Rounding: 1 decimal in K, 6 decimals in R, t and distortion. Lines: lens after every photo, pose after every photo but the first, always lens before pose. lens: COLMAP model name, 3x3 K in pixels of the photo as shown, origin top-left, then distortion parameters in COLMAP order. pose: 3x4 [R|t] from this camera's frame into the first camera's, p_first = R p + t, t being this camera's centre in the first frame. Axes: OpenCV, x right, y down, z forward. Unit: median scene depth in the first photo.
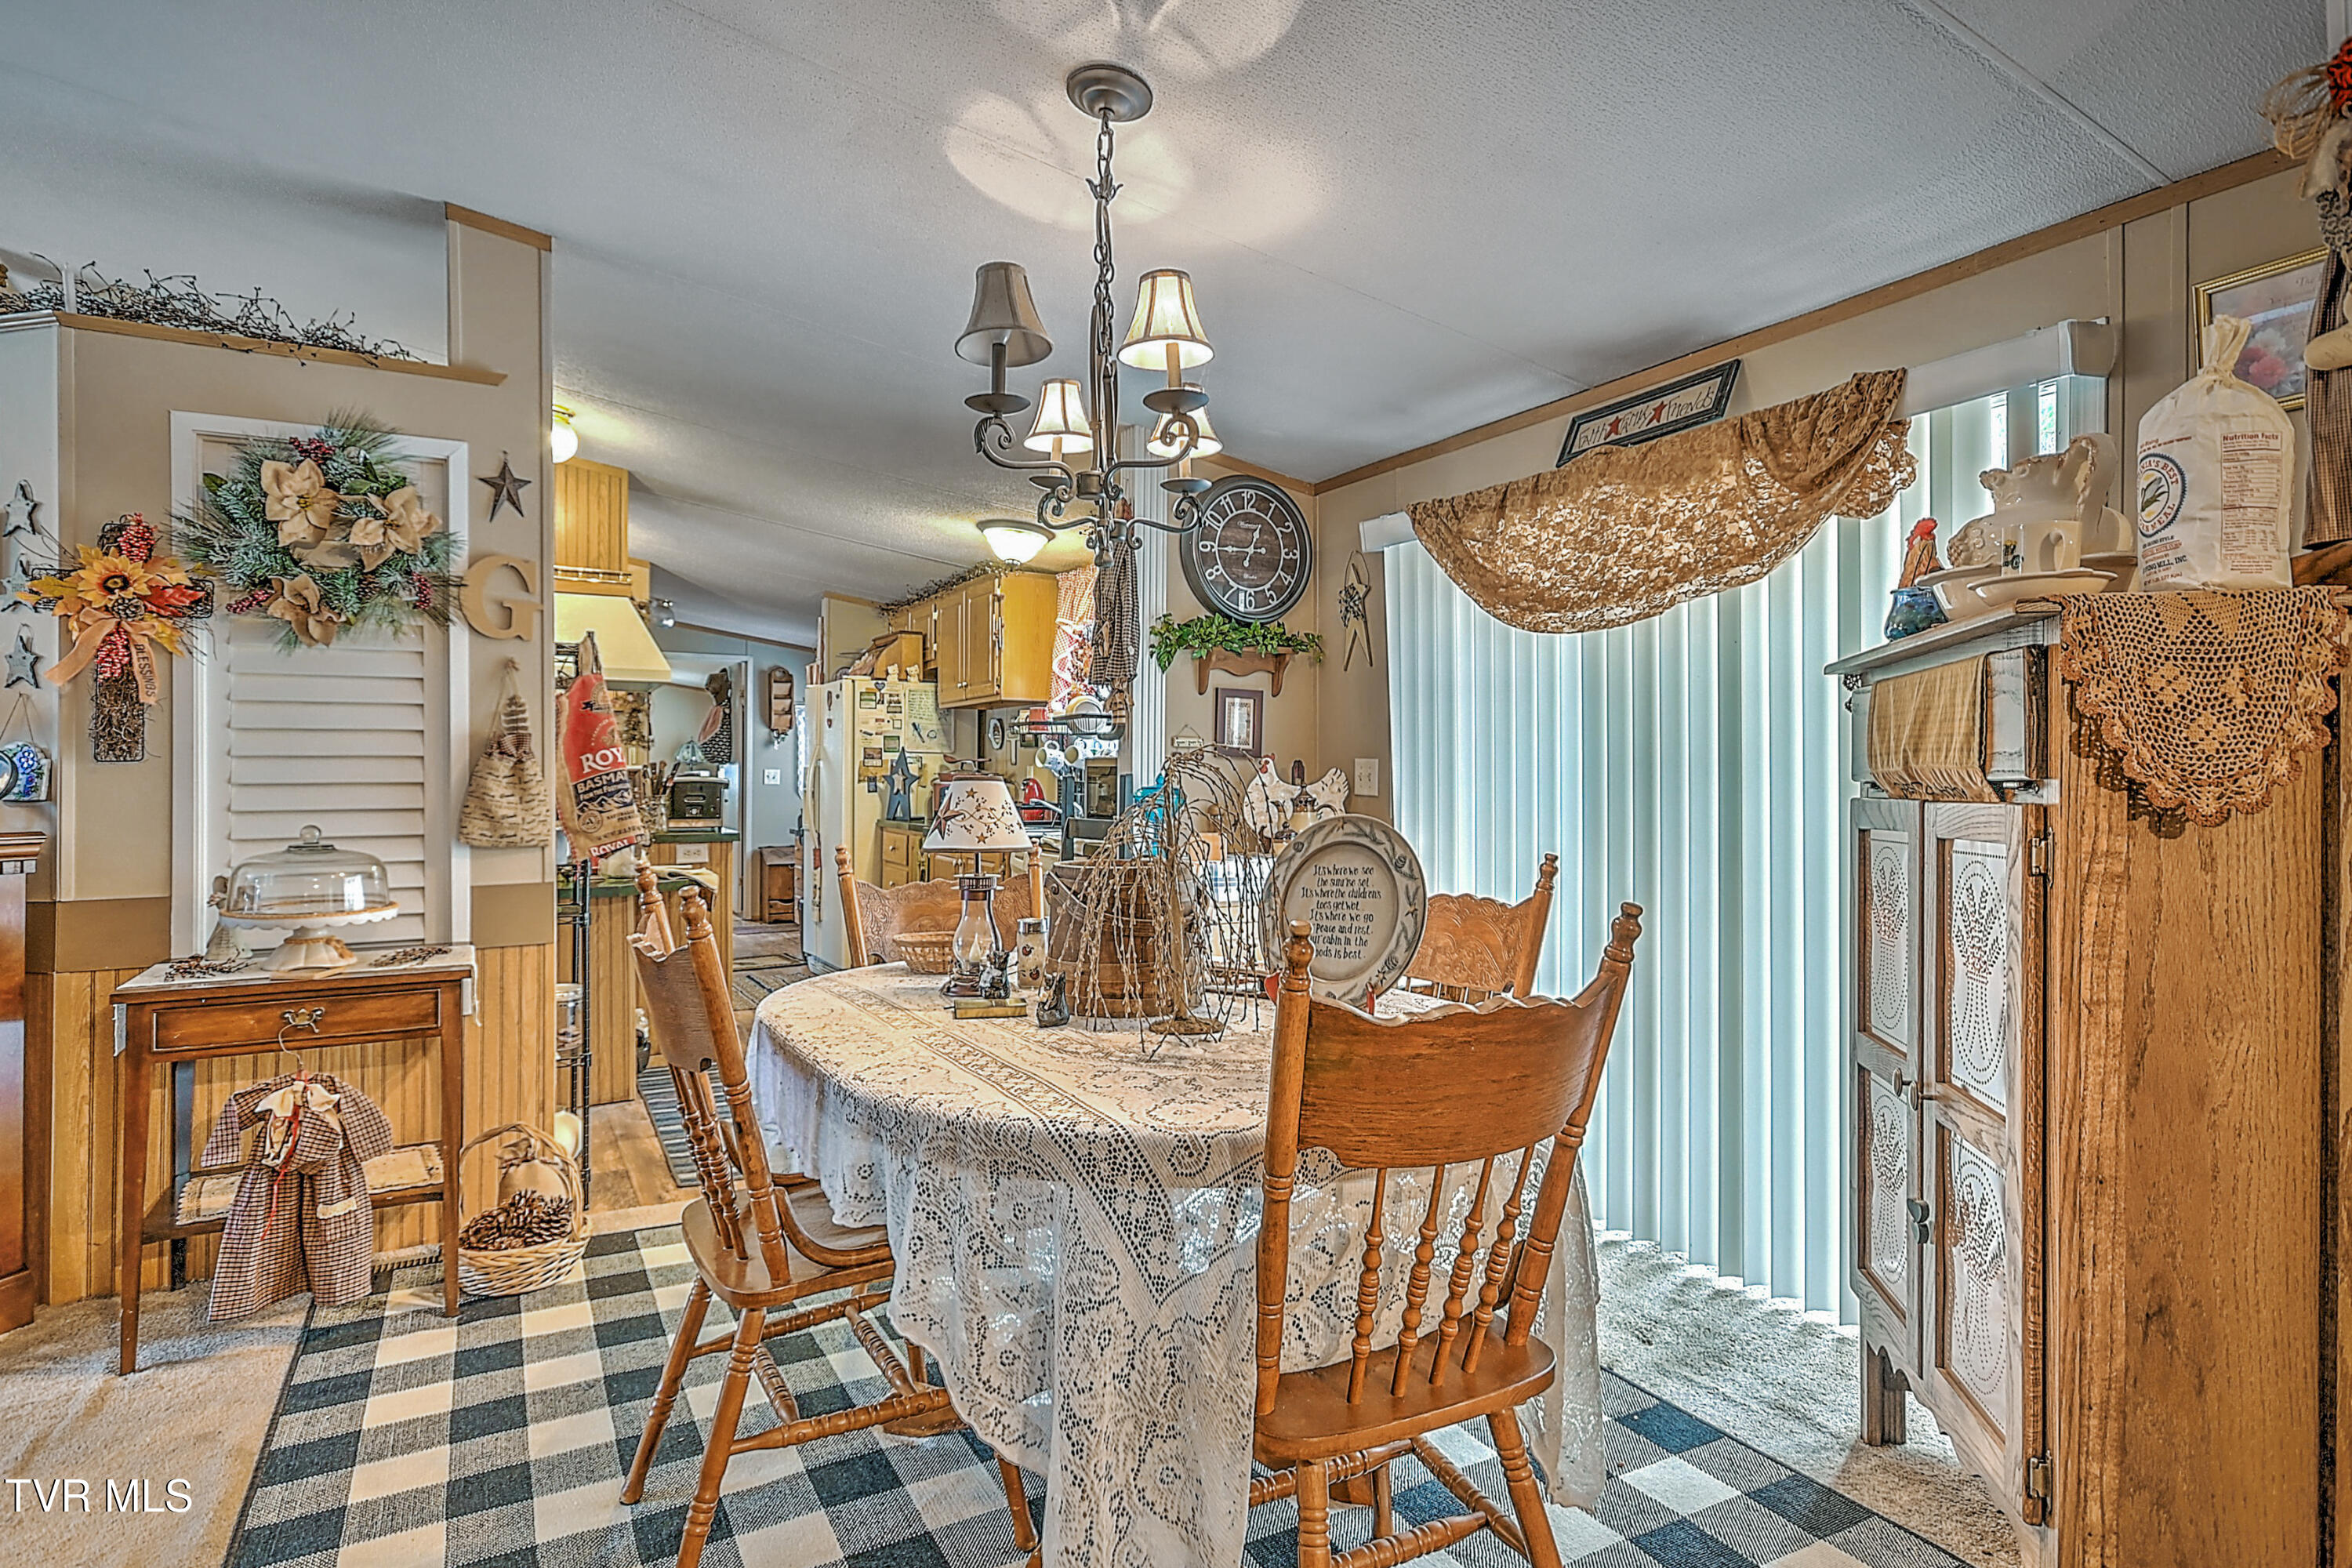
lens RADIAL K [[1249.7, 0, 1163.5], [0, 1249.7, 772.6], [0, 0, 1]] dist [0.007811, 0.001960]
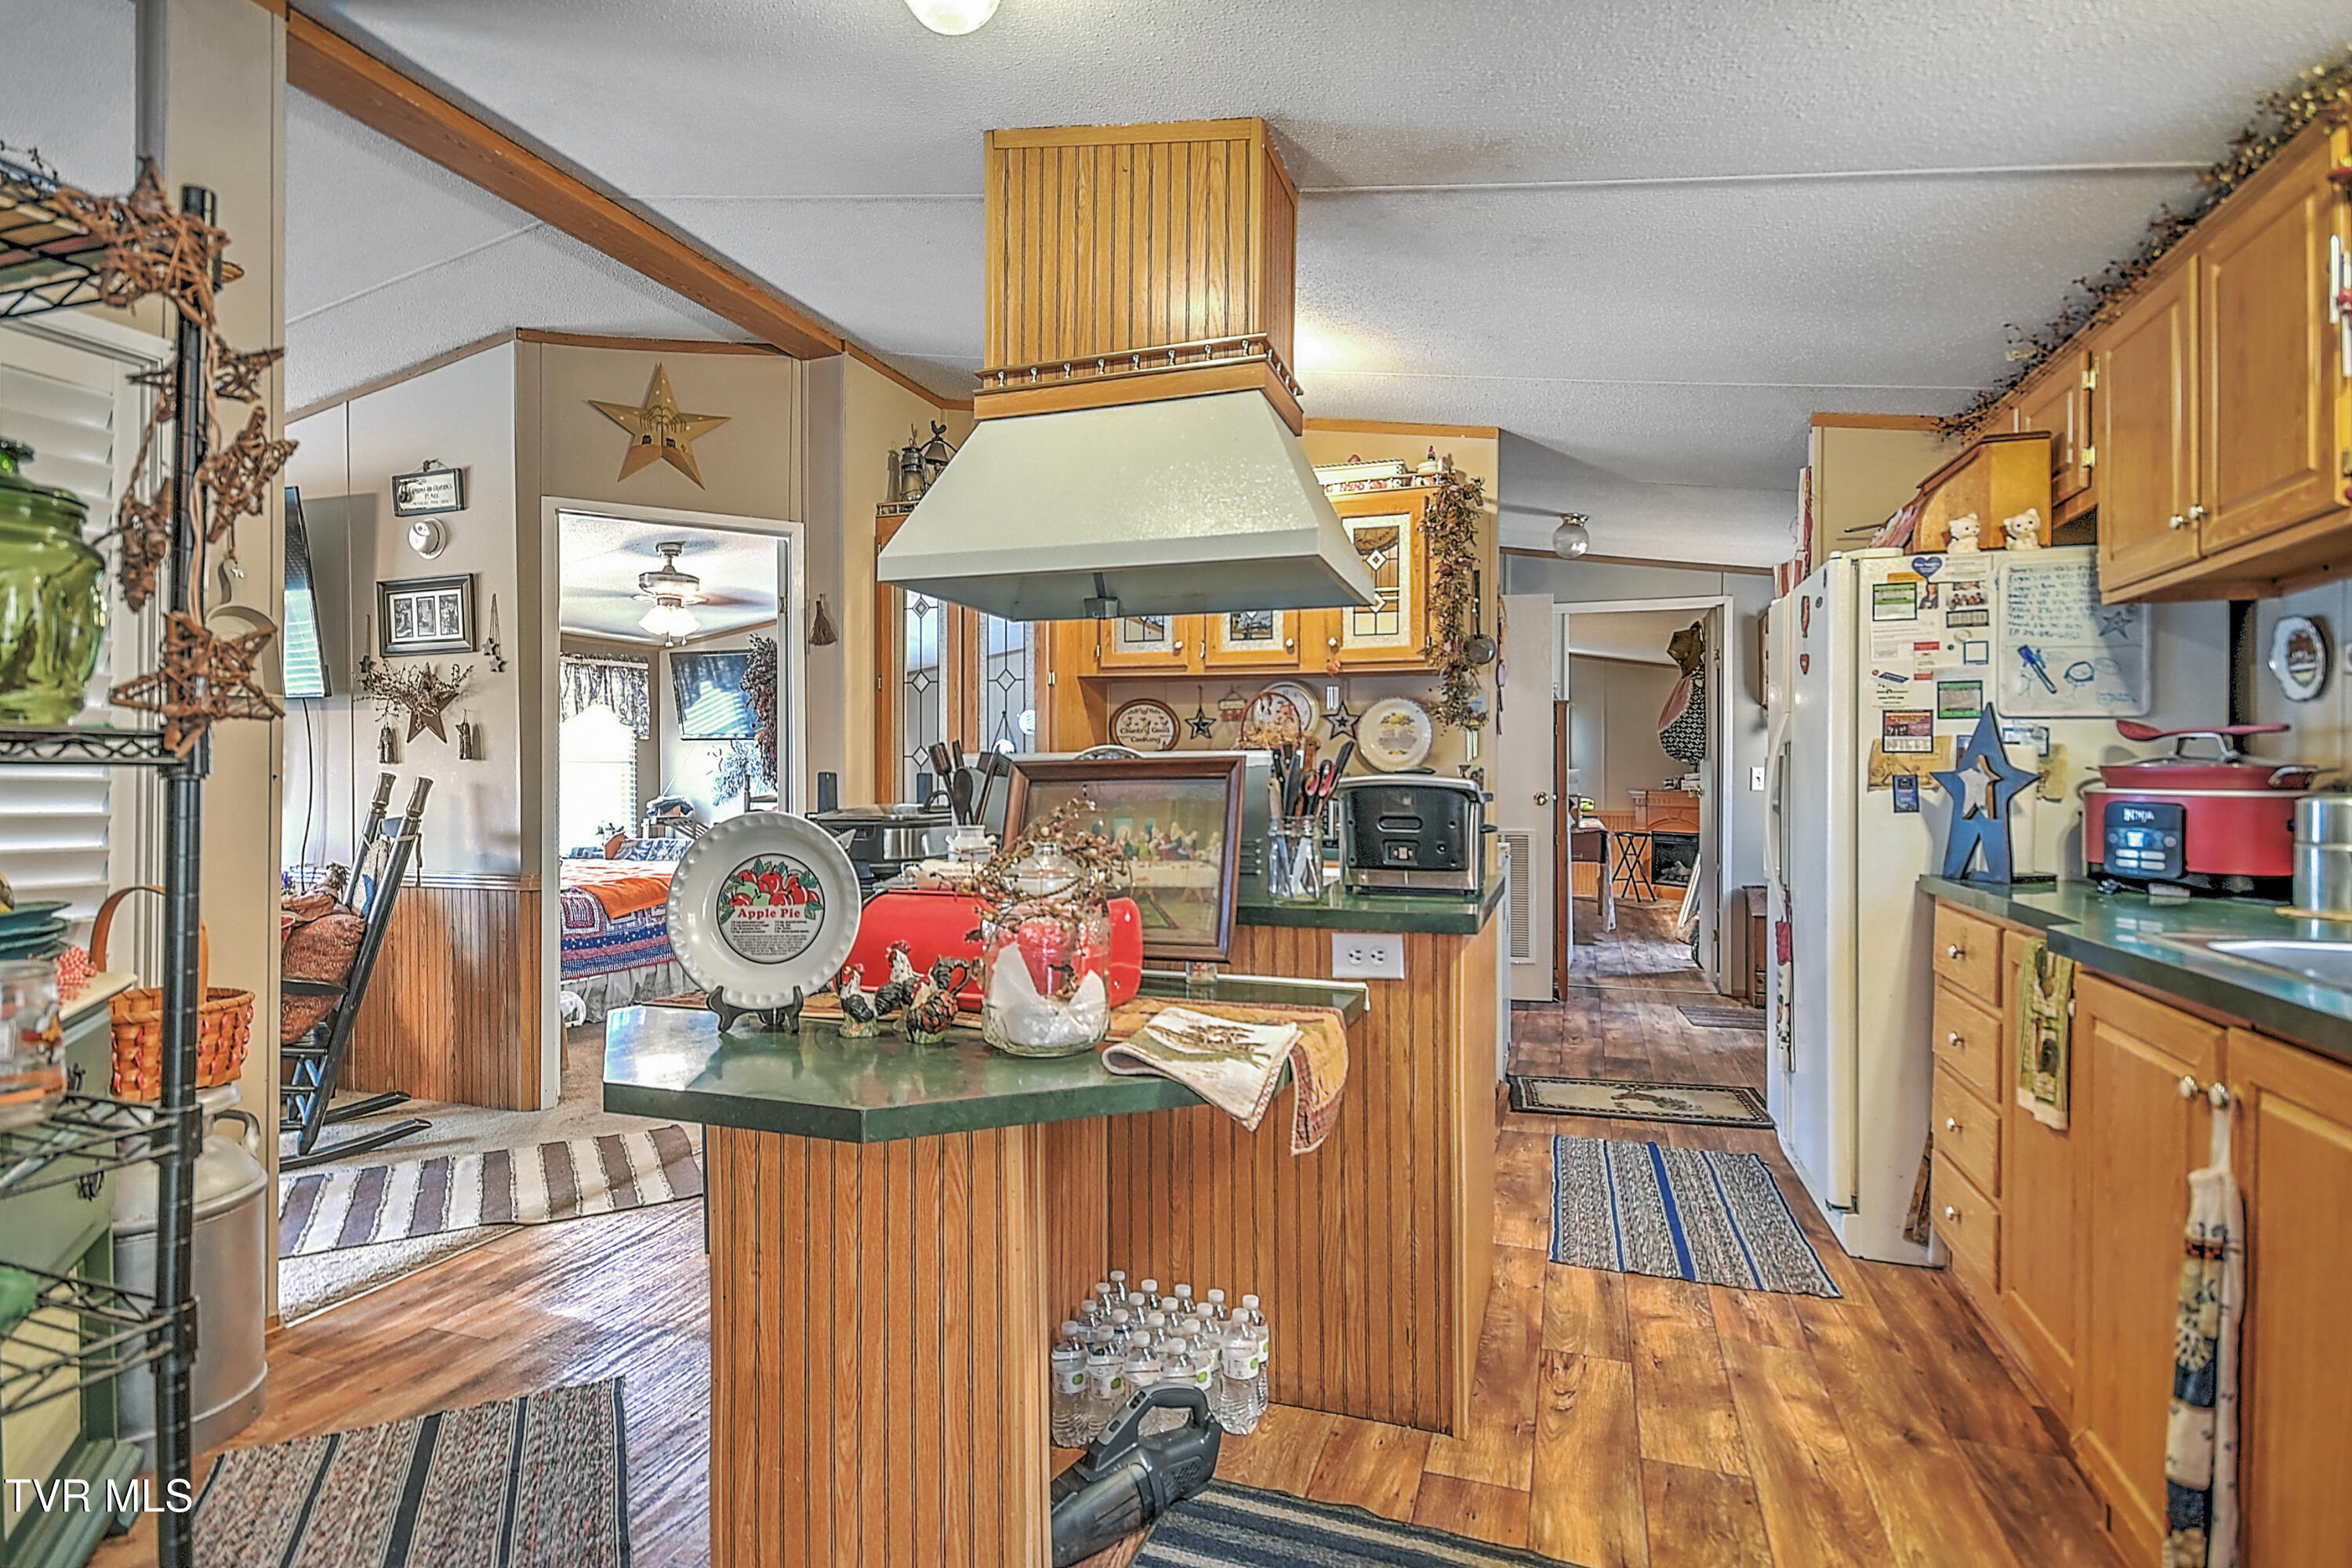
lens RADIAL K [[1163.6, 0, 1150.8], [0, 1163.6, 782.1], [0, 0, 1]] dist [0.008969, -0.004520]
pose [[0.658240, 0.000211, -0.752808, -0.153770], [0.002477, 0.999994, 0.002446, 0.005734], [0.752804, -0.003475, 0.658236, 0.820694]]
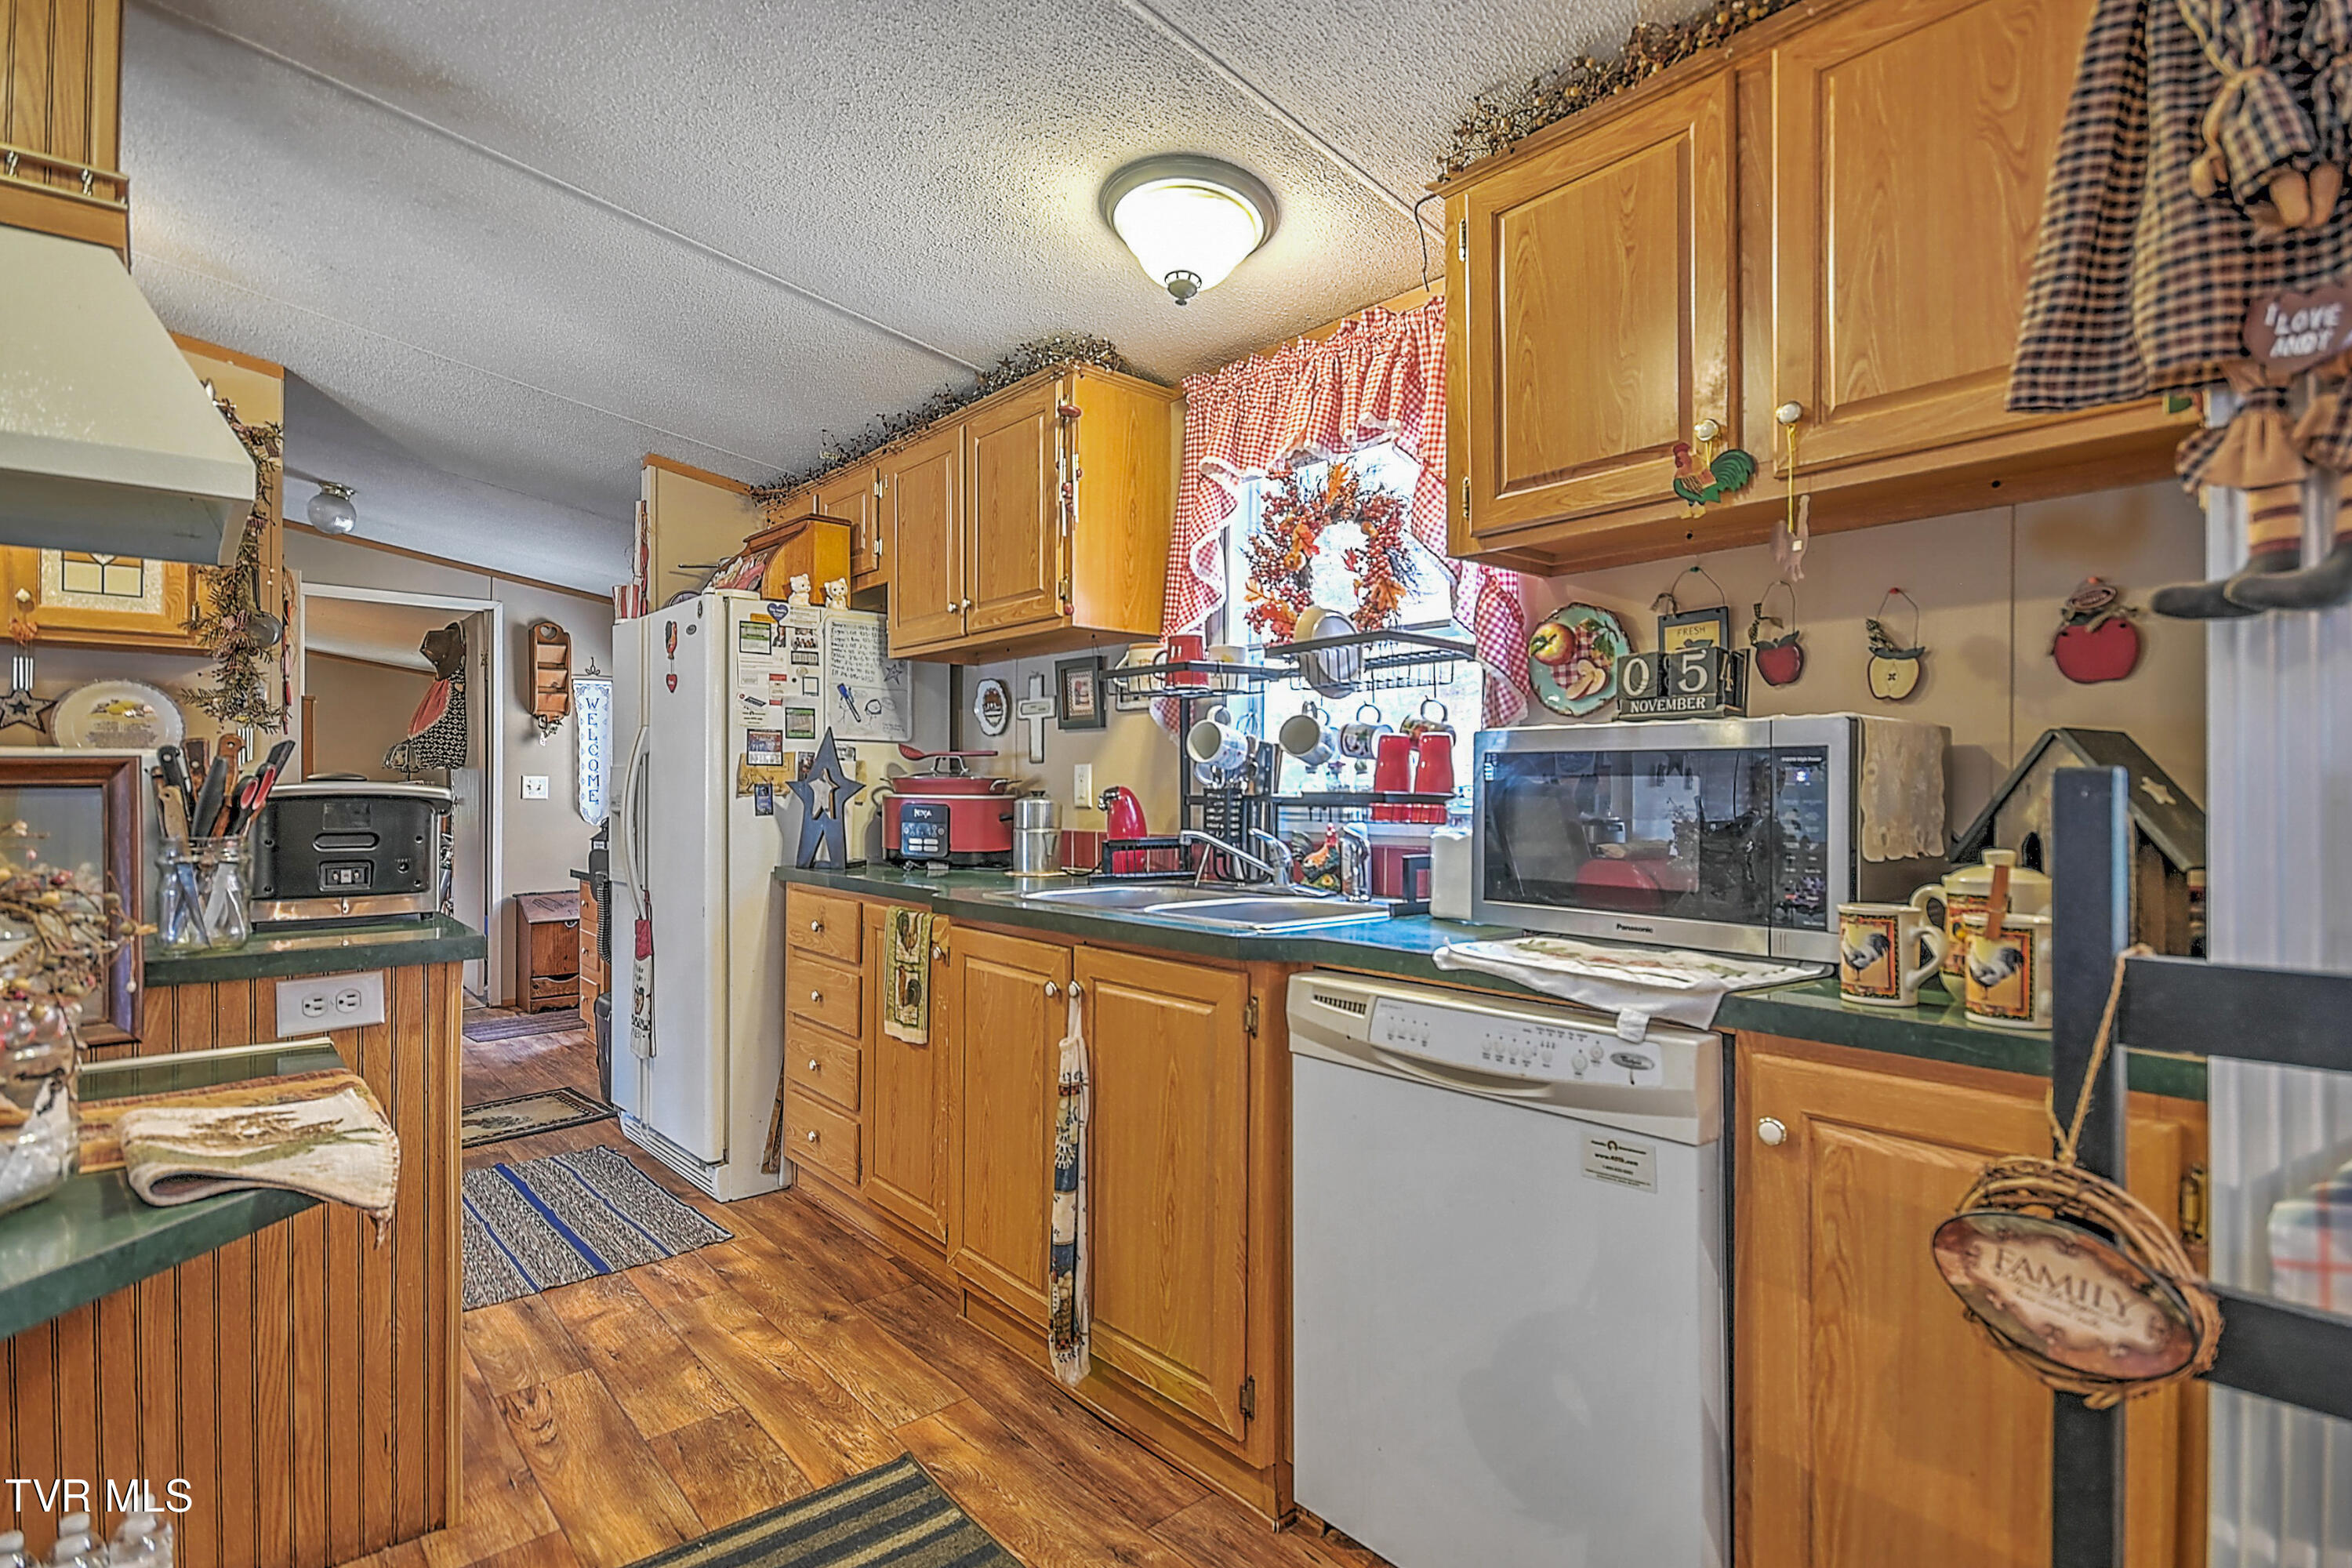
lens RADIAL K [[1144.4, 0, 1175.3], [0, 1144.4, 788.6], [0, 0, 1]] dist [0.004819, -0.001519]
pose [[0.976301, -0.002453, 0.216403, -0.259417], [0.001727, 0.999992, 0.003544, 0.005292], [-0.216410, -0.003086, 0.976298, 0.765003]]
